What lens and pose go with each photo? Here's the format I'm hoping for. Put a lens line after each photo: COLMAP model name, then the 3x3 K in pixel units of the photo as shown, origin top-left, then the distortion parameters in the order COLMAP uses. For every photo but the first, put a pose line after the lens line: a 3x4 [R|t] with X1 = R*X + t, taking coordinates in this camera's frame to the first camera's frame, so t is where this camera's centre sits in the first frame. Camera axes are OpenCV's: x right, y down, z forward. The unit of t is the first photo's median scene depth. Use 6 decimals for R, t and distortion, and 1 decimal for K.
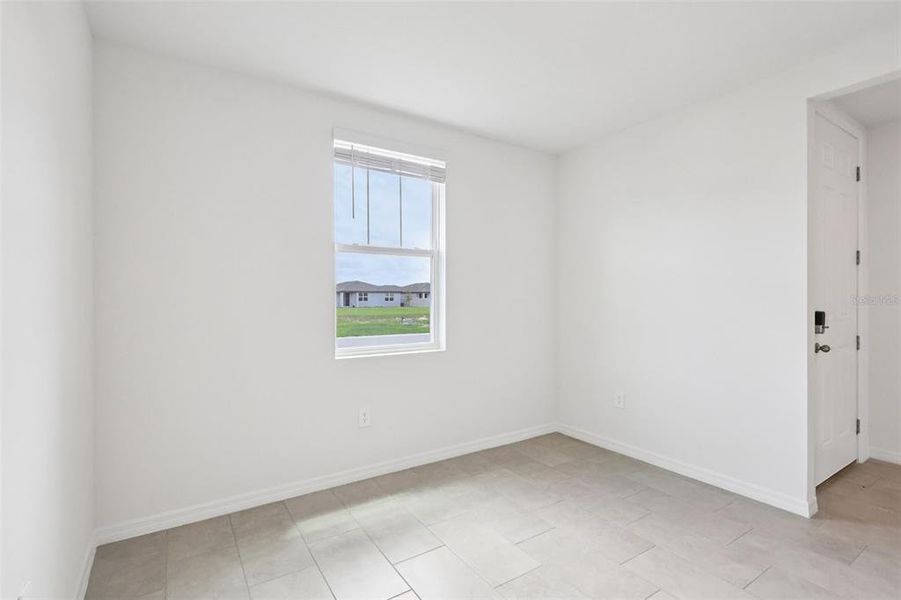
lens RADIAL K [[426.9, 0, 452.2], [0, 426.9, 300.3], [0, 0, 1]] dist [-0.000227, -0.000374]
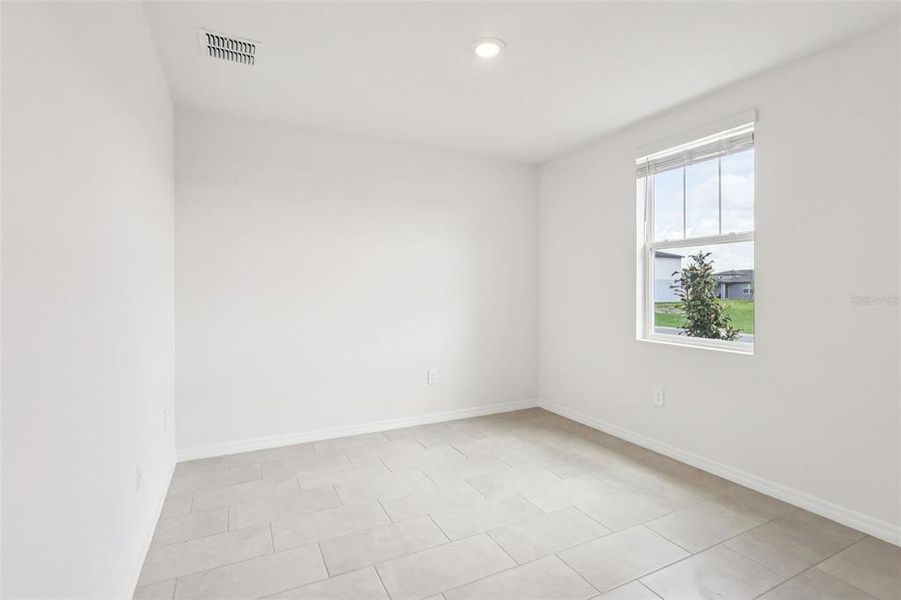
lens RADIAL K [[426.9, 0, 434.1], [0, 426.9, 295.0], [0, 0, 1]] dist [-0.000227, -0.000374]
pose [[-0.150387, 0.021903, -0.988385, 0.924265], [0.006987, 0.999753, 0.021092, -0.020867], [0.988602, -0.003734, -0.150503, 0.553053]]
